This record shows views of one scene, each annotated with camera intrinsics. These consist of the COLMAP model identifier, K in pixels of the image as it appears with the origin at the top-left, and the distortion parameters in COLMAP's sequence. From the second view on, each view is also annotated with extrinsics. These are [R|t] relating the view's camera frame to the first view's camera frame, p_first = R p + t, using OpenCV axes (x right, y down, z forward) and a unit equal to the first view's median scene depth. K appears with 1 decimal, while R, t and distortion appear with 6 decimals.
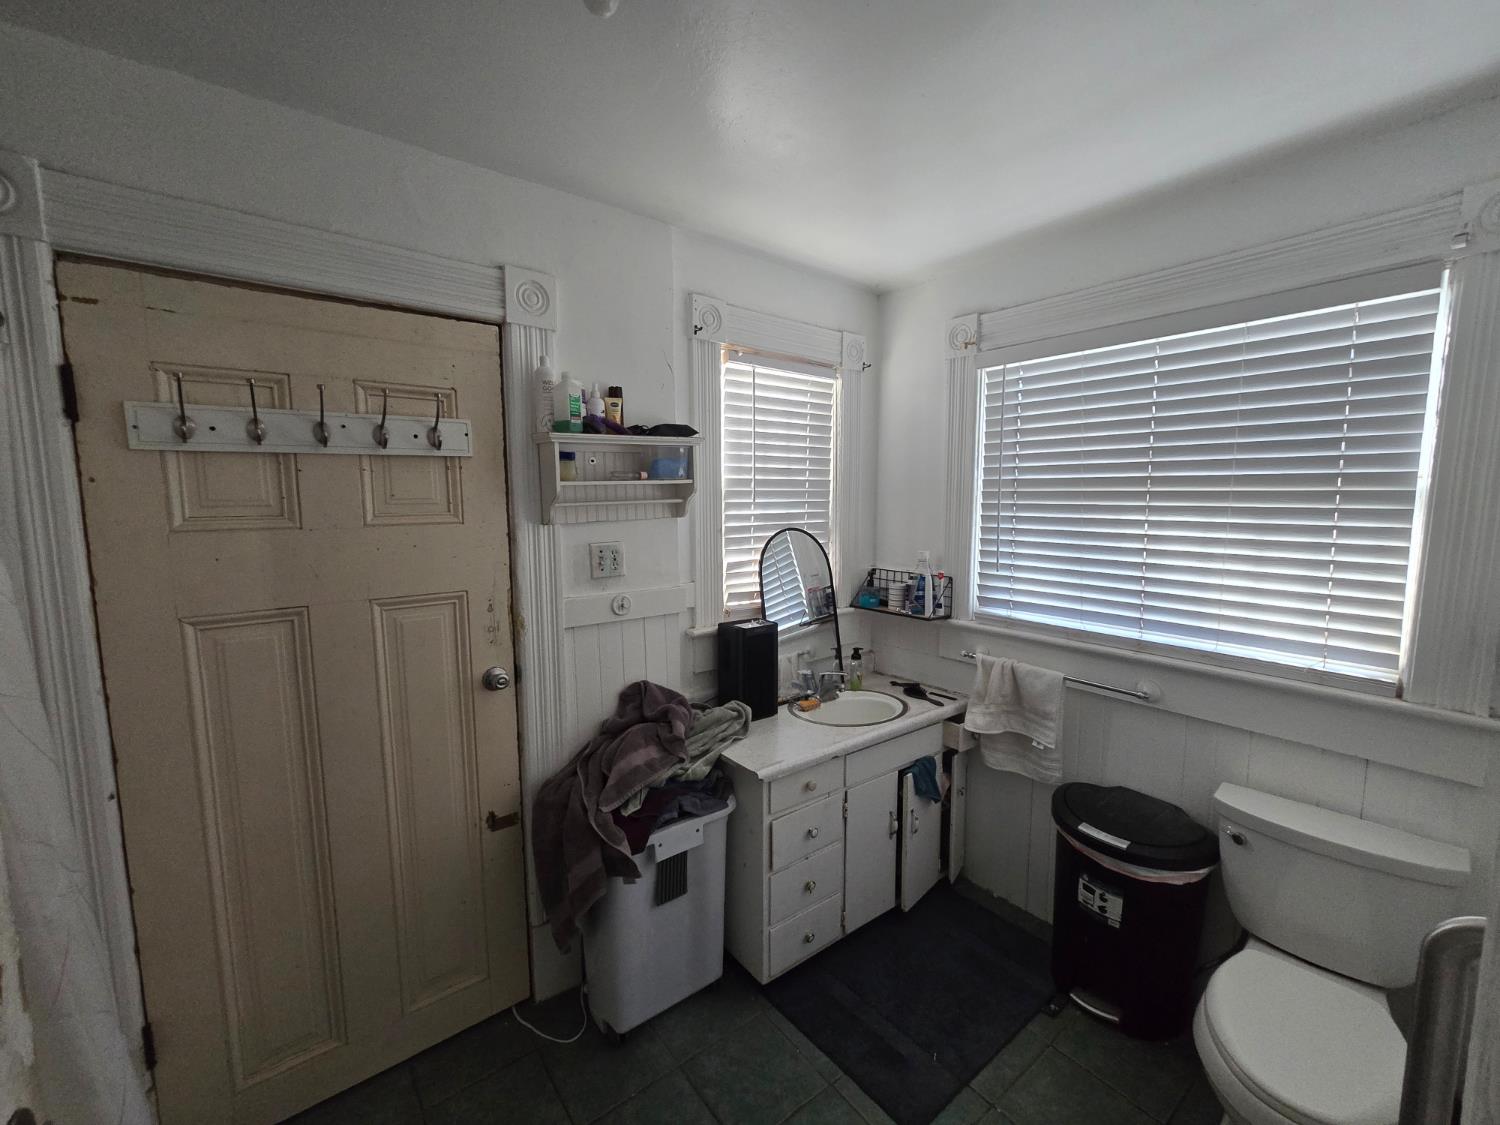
lens RADIAL K [[609.9, 0, 756.1], [0, 609.9, 556.8], [0, 0, 1]] dist [0.004047, 0.000537]
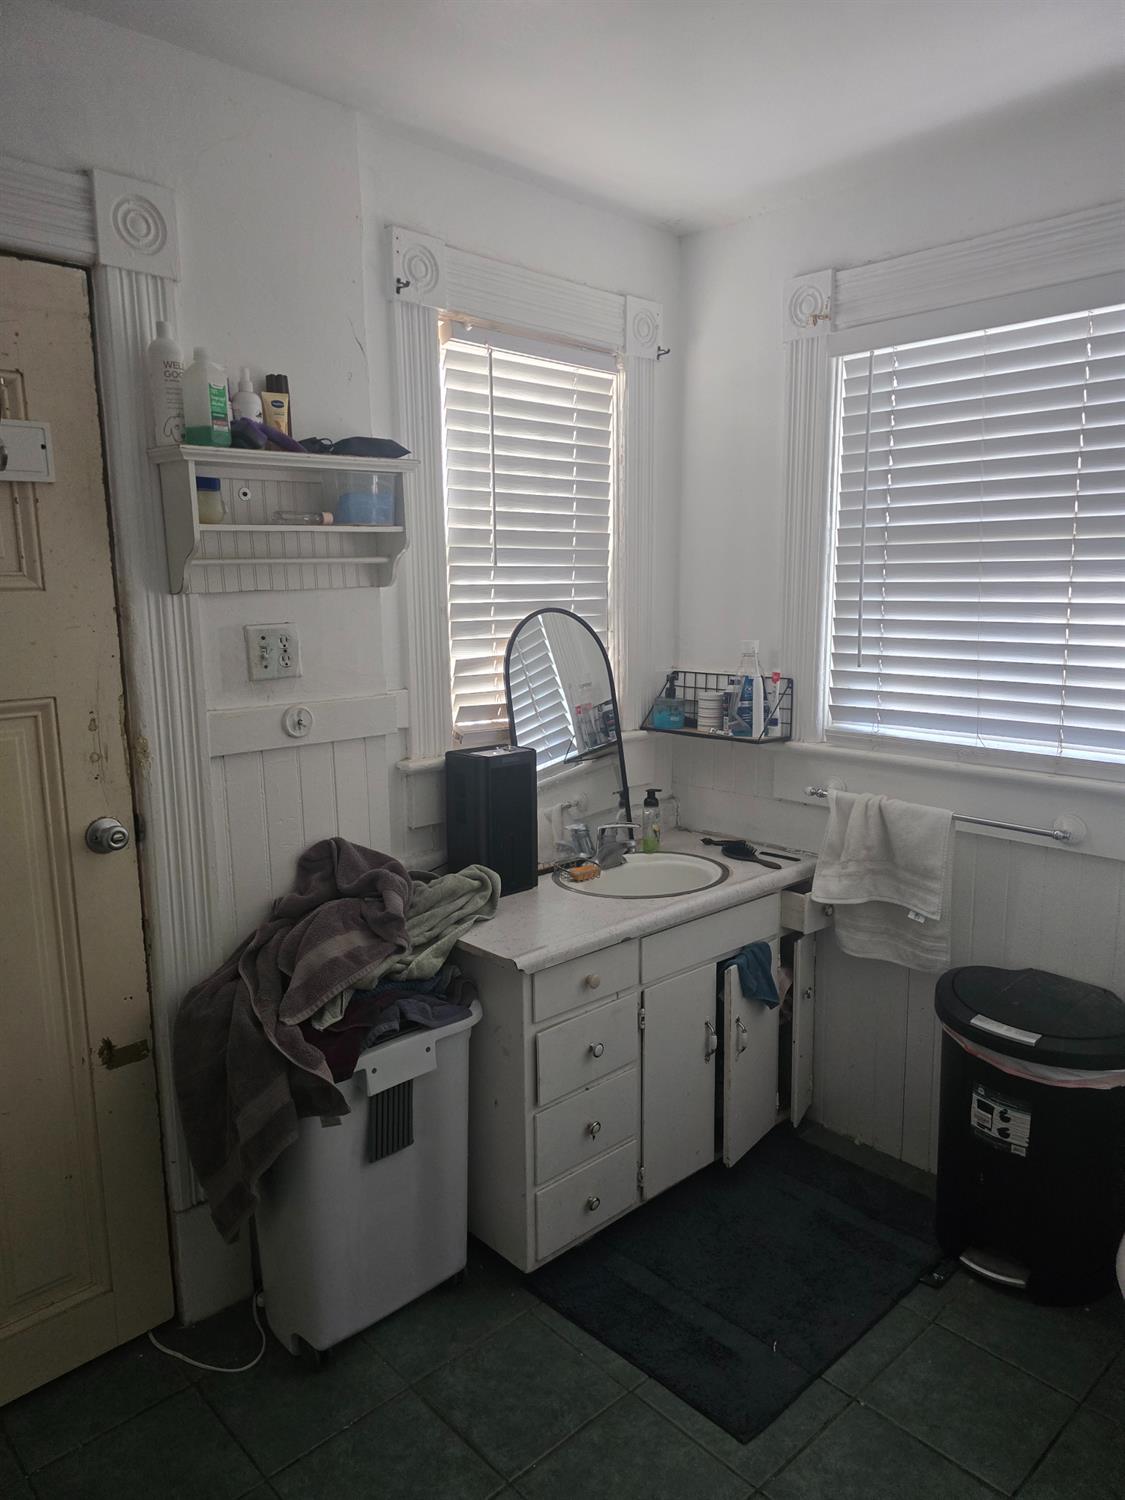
lens RADIAL K [[1023.7, 0, 561.9], [0, 1023.7, 757.9], [0, 0, 1]] dist [0.060672, -0.049338]
pose [[0.995291, -0.022638, 0.094253, -0.045729], [0.016962, 0.998018, 0.060600, 0.056920], [-0.095438, -0.058716, 0.993702, -0.117536]]
